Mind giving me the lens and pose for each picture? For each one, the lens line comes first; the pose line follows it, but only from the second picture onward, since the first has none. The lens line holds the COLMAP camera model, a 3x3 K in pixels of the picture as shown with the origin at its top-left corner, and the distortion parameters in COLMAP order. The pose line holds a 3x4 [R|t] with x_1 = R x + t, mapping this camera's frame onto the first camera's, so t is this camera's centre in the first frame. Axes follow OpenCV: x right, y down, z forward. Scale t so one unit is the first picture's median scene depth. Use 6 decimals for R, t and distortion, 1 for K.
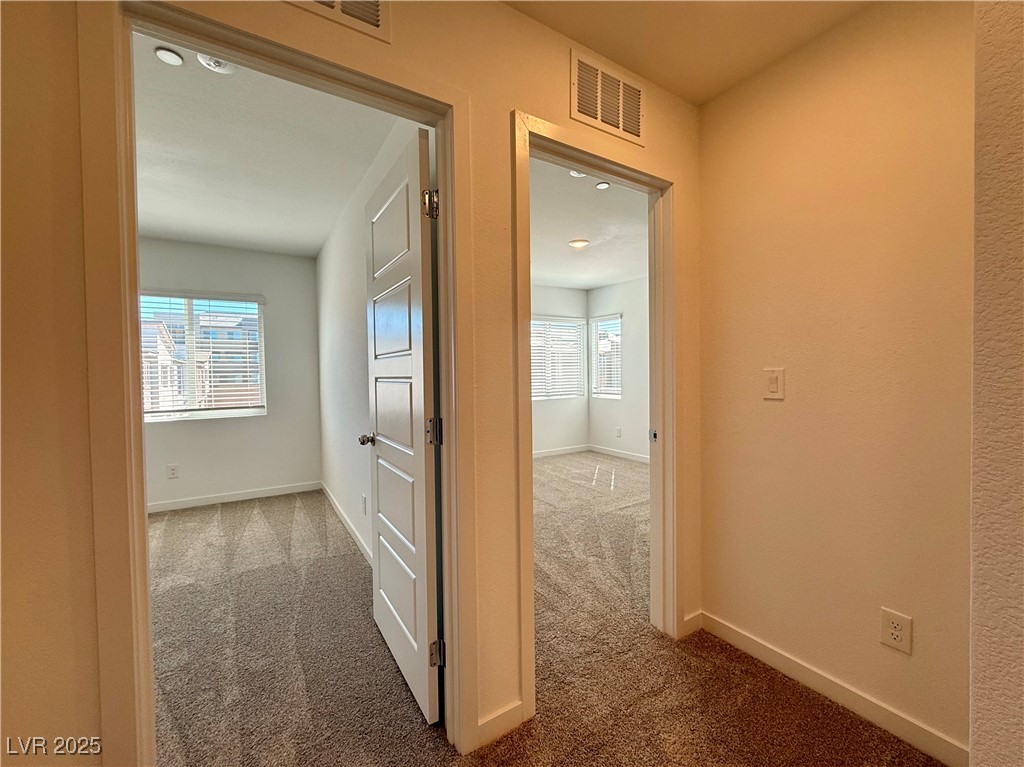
lens RADIAL K [[406.1, 0, 510.2], [0, 406.1, 382.9], [0, 0, 1]] dist [-0.000459, -0.000166]
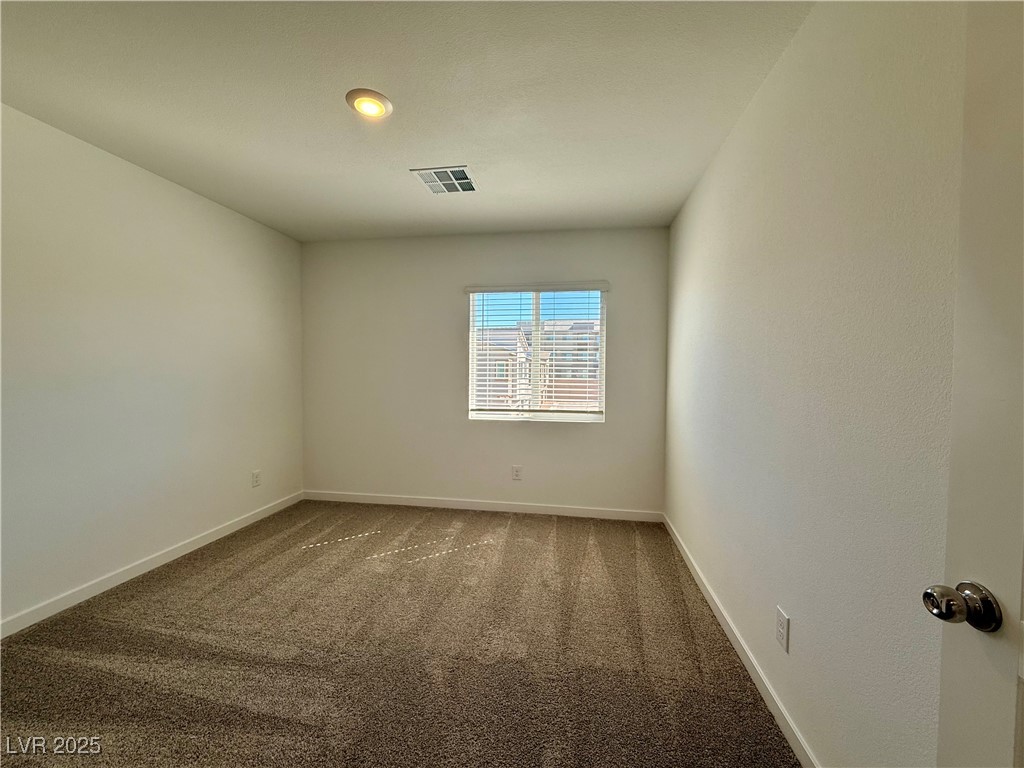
lens RADIAL K [[406.1, 0, 510.2], [0, 406.1, 383.4], [0, 0, 1]] dist [-0.000459, -0.000166]
pose [[0.742845, 0.038877, -0.668334, -0.210161], [-0.034931, 0.999203, 0.019298, -0.012128], [0.668552, 0.009010, 0.743611, 0.274360]]
